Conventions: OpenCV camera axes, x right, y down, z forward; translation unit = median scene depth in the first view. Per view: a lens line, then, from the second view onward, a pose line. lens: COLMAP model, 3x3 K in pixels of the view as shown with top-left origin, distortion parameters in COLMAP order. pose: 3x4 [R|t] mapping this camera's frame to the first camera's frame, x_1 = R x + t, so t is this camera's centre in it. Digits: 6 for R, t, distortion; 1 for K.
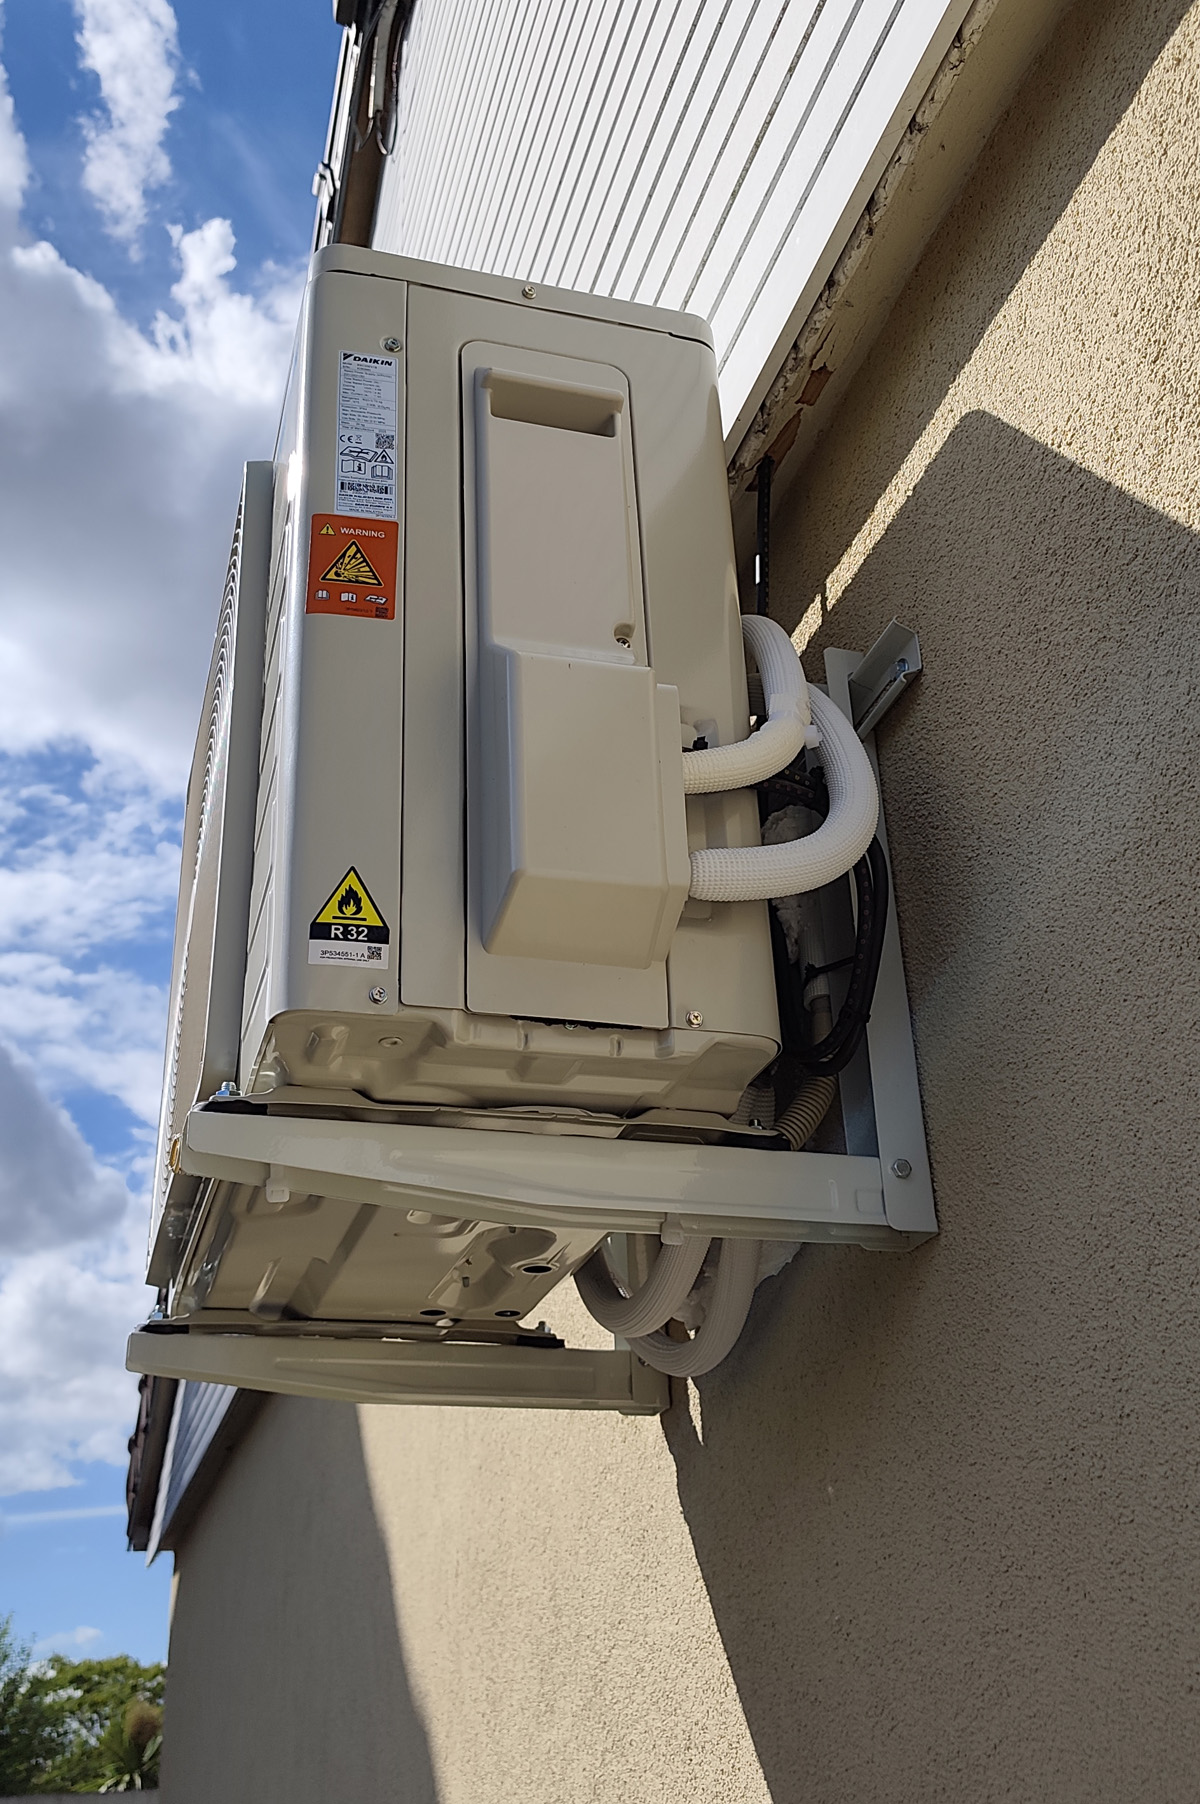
lens RADIAL K [[1734.8, 0, 600.0], [0, 1734.8, 902.0], [0, 0, 1]] dist [-0.006668, -0.010371]
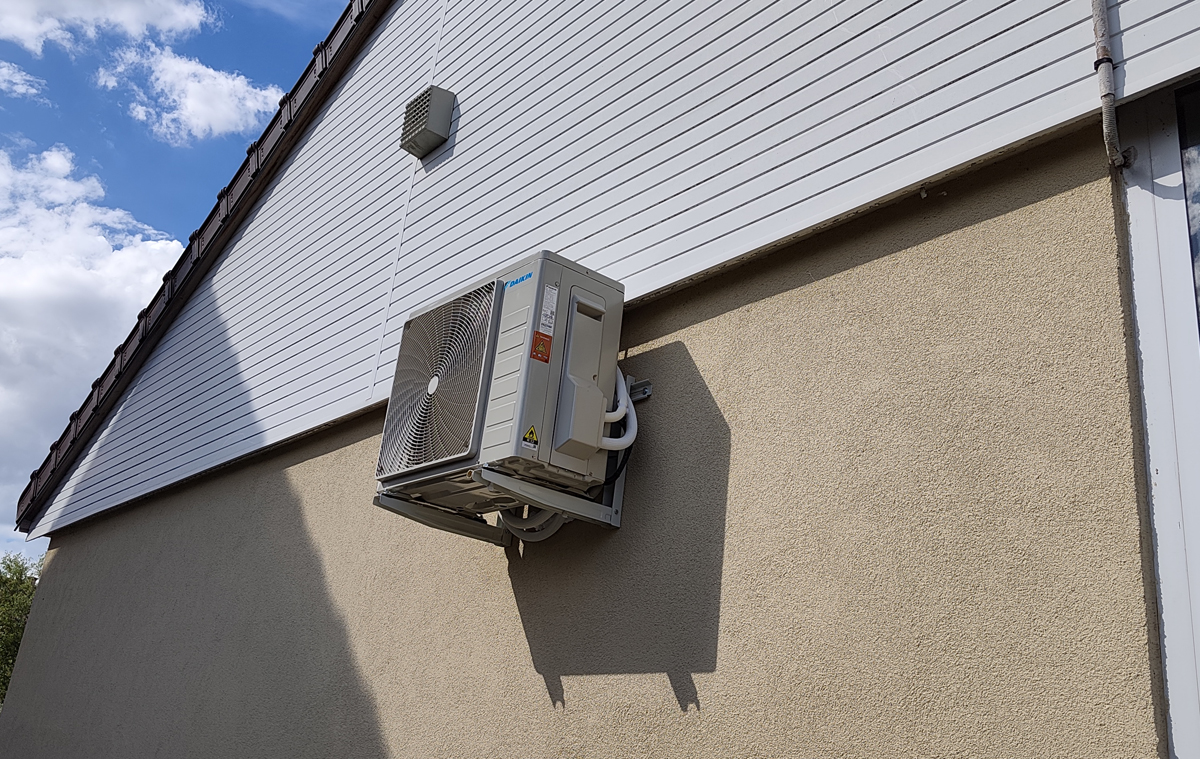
lens RADIAL K [[1056.0, 0, 600.0], [0, 1056.0, 379.5], [0, 0, 1]] dist [0.006503, 0.006055]
pose [[0.907241, 0.261736, 0.329253, -0.819411], [-0.303314, 0.949440, 0.081019, -0.363551], [-0.291400, -0.173371, 0.940759, -1.421853]]
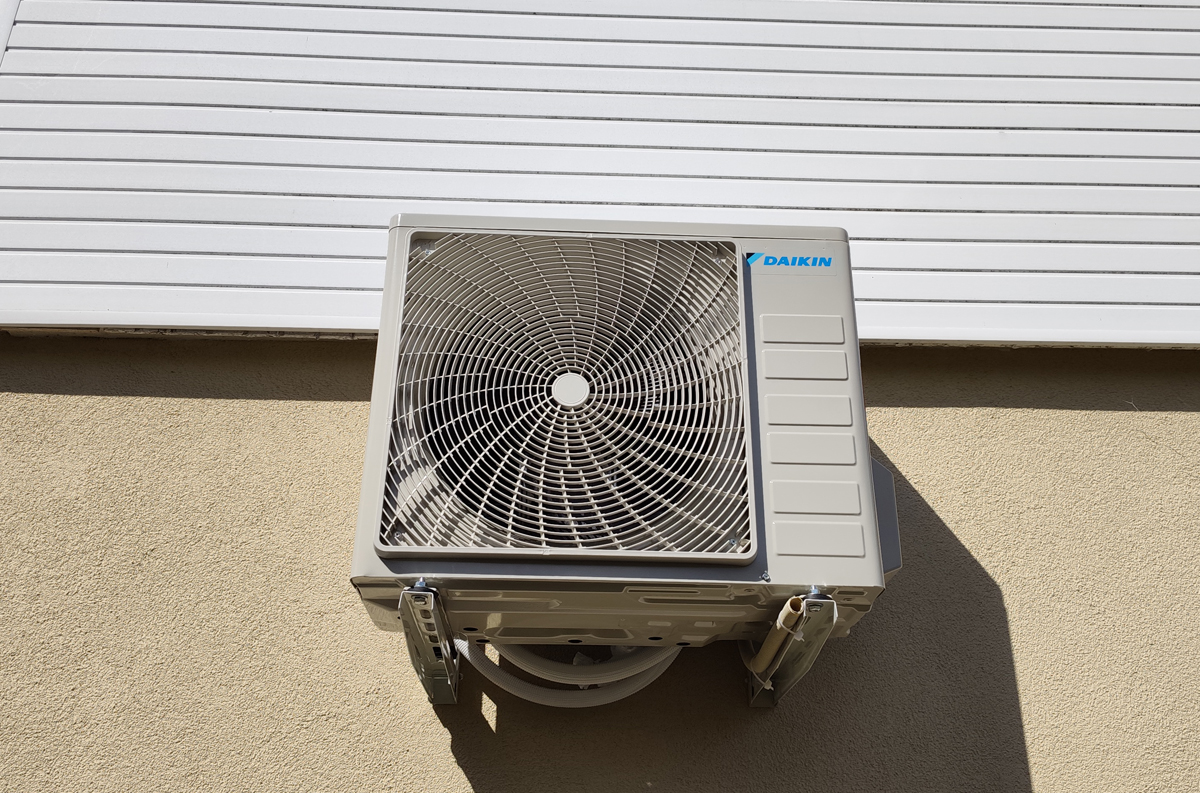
lens RADIAL K [[1154.0, 0, 600.0], [0, 1154.0, 396.5], [0, 0, 1]] dist [-0.006668, -0.010371]
pose [[0.265530, 0.455396, 0.849770, -1.556348], [-0.459421, 0.834668, -0.303746, 0.441776], [-0.847600, -0.309748, 0.430848, 0.594220]]
